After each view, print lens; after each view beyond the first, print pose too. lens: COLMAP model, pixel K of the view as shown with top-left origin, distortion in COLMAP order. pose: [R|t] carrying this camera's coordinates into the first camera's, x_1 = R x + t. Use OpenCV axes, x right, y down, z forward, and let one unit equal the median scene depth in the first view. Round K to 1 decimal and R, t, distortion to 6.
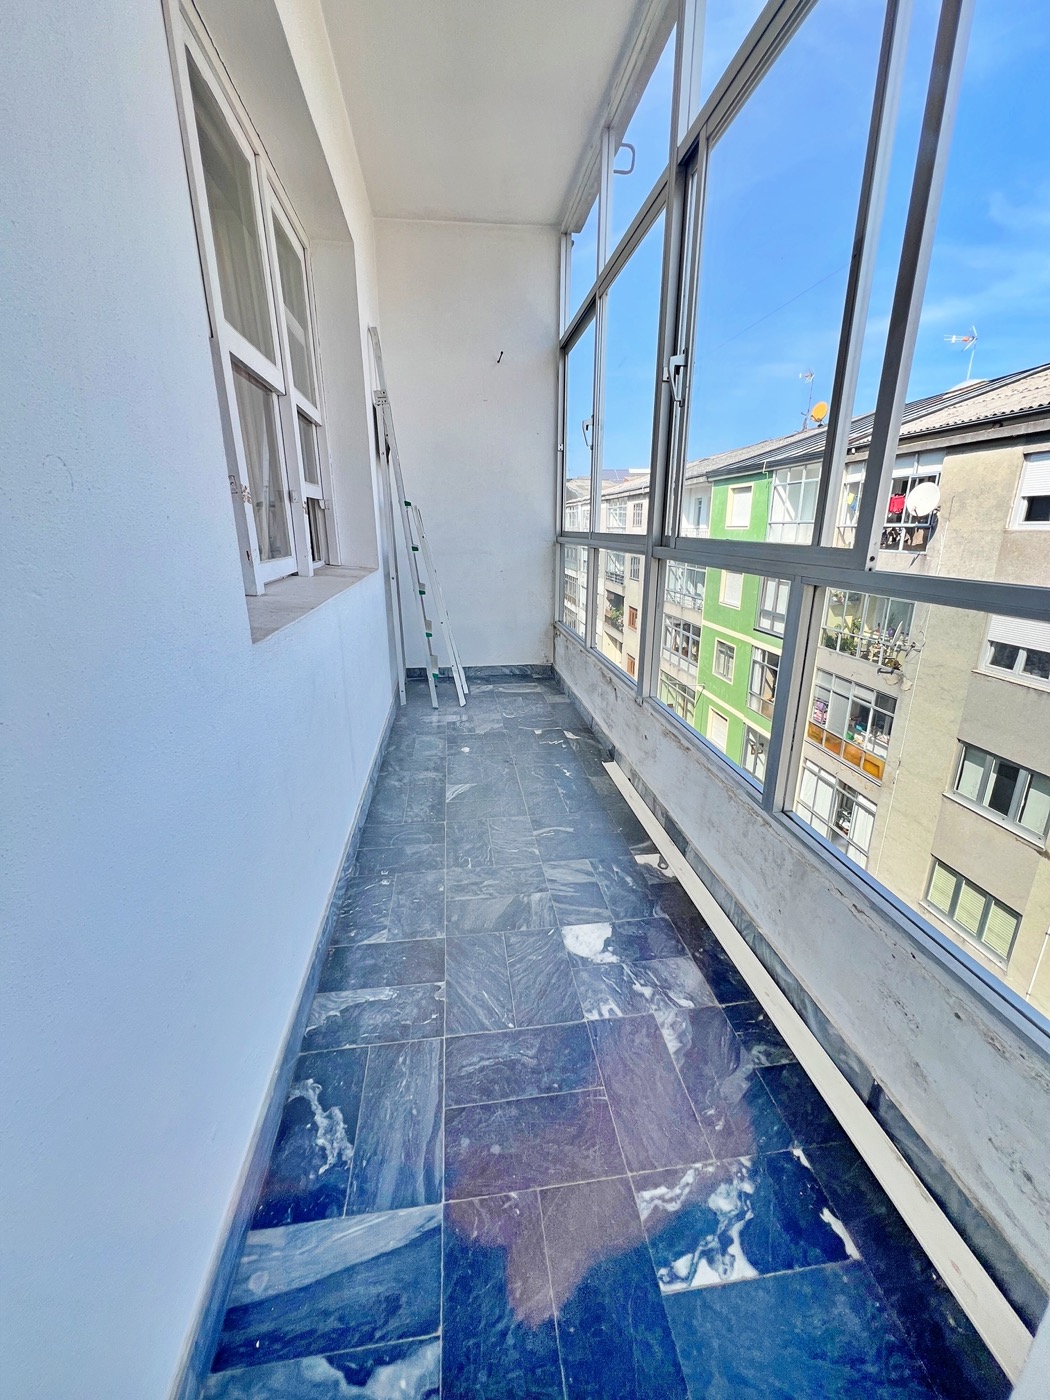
lens RADIAL K [[562.7, 0, 524.5], [0, 562.7, 699.9], [0, 0, 1]] dist [-0.001787, 0.000530]
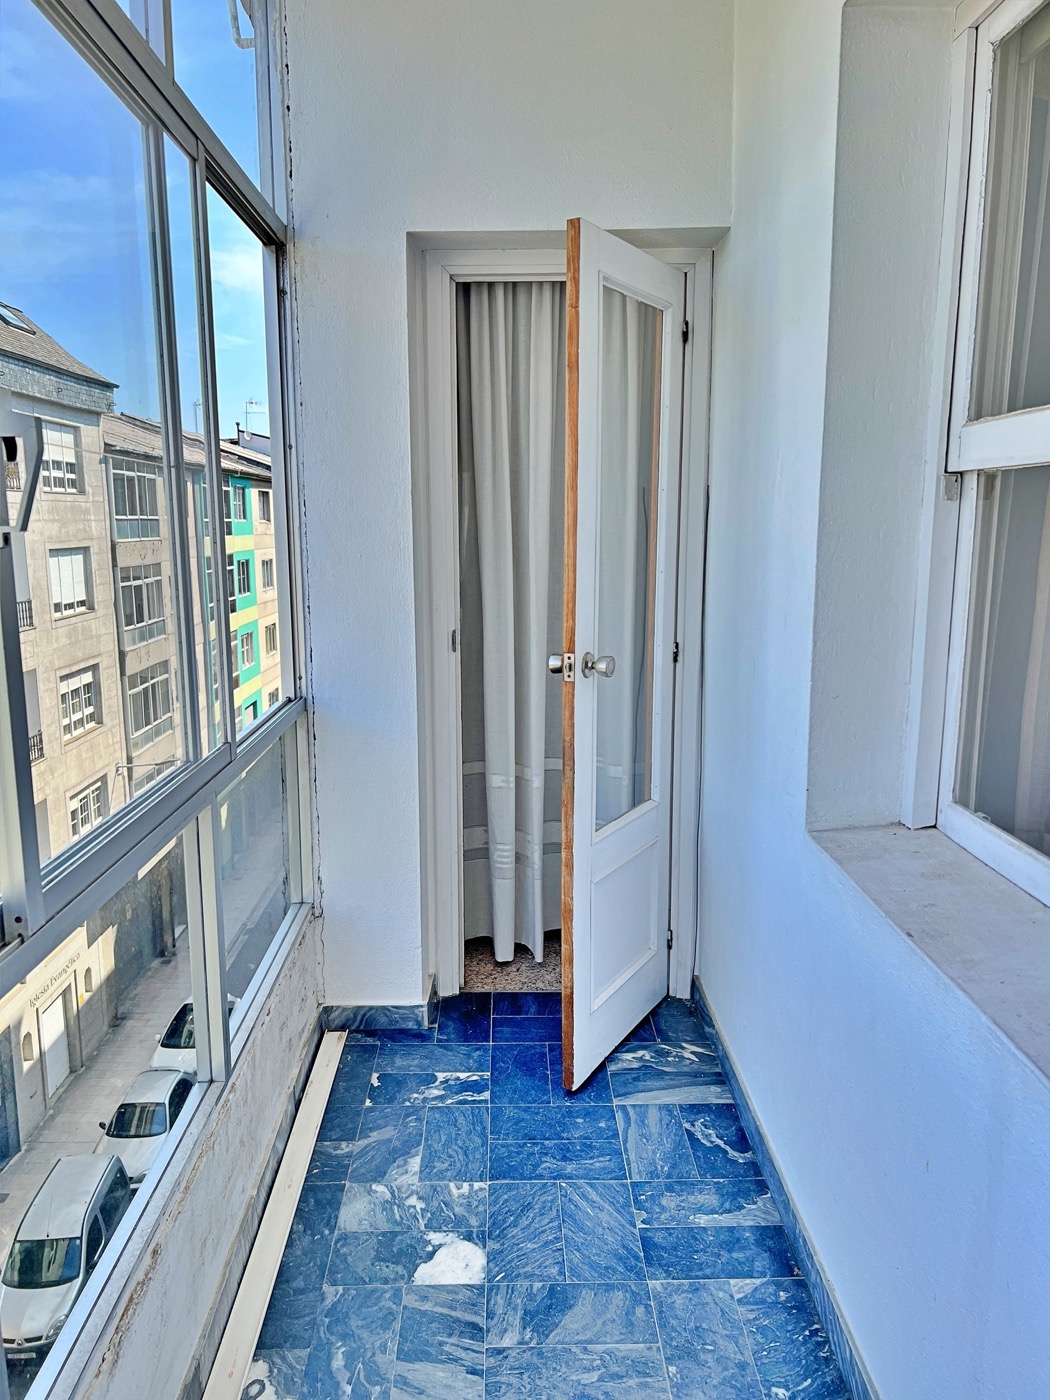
lens RADIAL K [[1051.4, 0, 524.0], [0, 1051.4, 702.1], [0, 0, 1]] dist [0.051327, -0.059510]
pose [[-0.994167, -0.009416, 0.107437, -0.144561], [0.040537, 0.890511, 0.453152, -1.010839], [-0.099941, 0.454864, -0.884935, 2.222090]]
